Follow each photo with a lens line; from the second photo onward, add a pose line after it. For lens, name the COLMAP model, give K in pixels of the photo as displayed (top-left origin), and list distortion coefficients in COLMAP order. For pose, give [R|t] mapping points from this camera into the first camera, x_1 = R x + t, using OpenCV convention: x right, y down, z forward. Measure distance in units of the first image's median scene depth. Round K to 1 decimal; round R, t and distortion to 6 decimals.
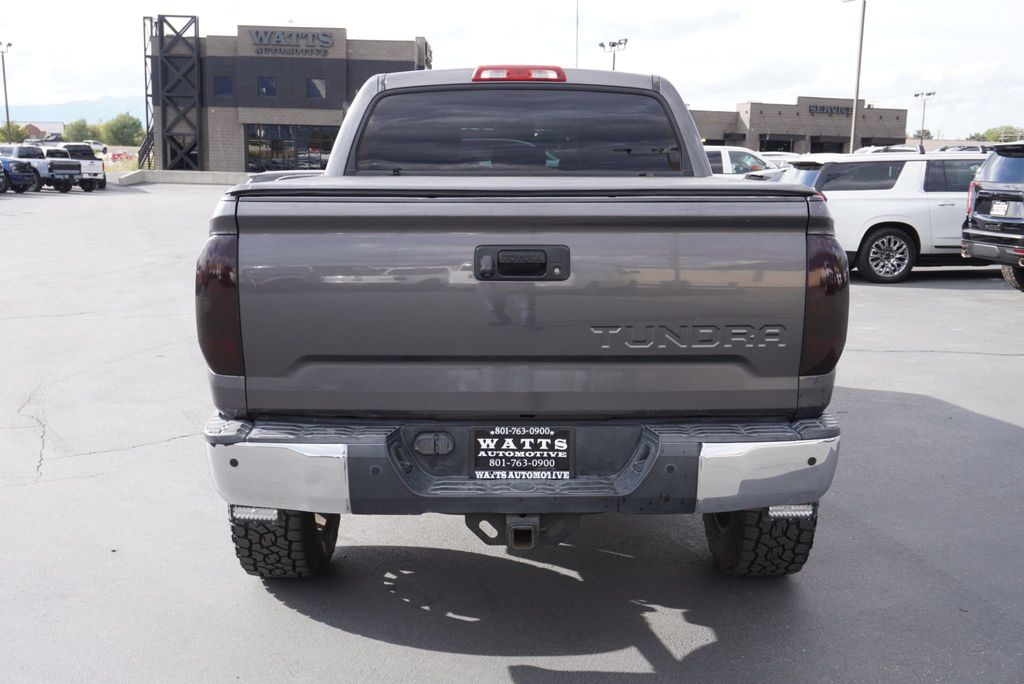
lens RADIAL K [[1111.4, 0, 508.2], [0, 1111.4, 340.6], [0, 0, 1]] dist [0.061627, -0.005590]
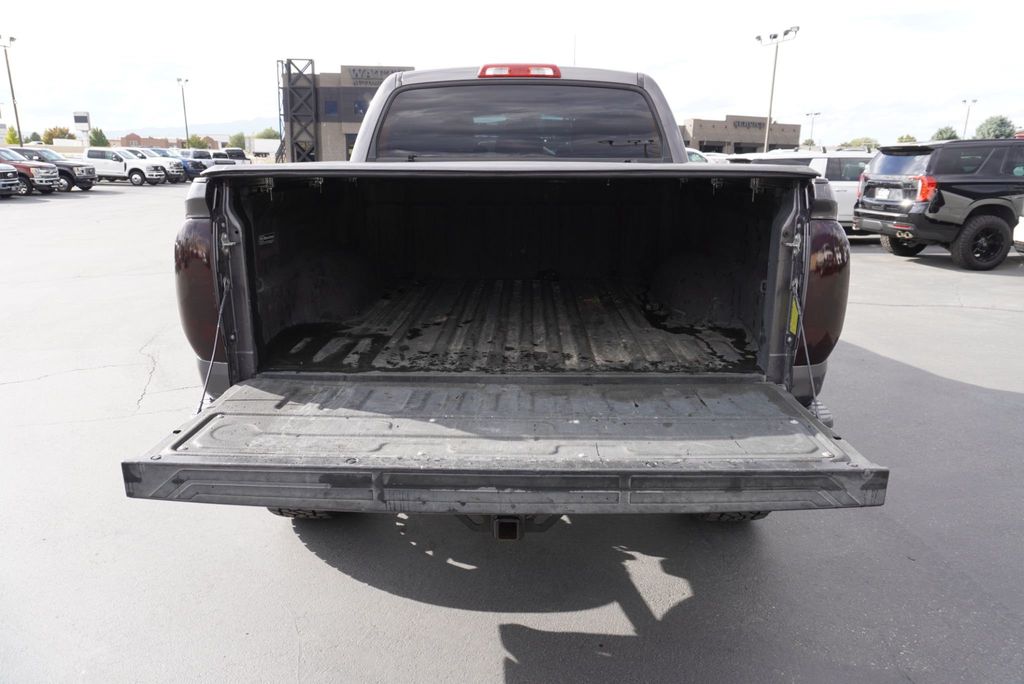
lens RADIAL K [[727.8, 0, 512.0], [0, 727.8, 342.0], [0, 0, 1]] dist [-0.006485, 0.005676]
pose [[0.999770, 0.005247, -0.020790, 0.003540], [-0.003474, 0.996424, 0.084428, -0.005145], [0.021158, -0.084337, 0.996213, 0.045230]]
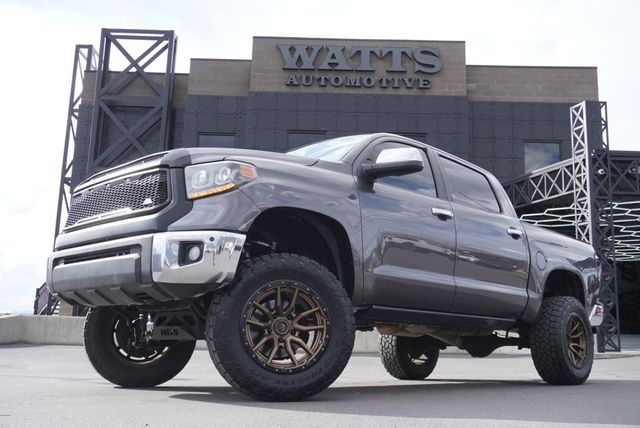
lens RADIAL K [[668.4, 0, 320.0], [0, 668.4, 214.0], [0, 0, 1]] dist [0.015552, 0.009613]
pose [[0.999955, 0.009298, 0.001870, -0.280519], [-0.008108, 0.940356, -0.340096, -0.134942], [-0.004920, 0.340065, 0.940389, 0.982136]]
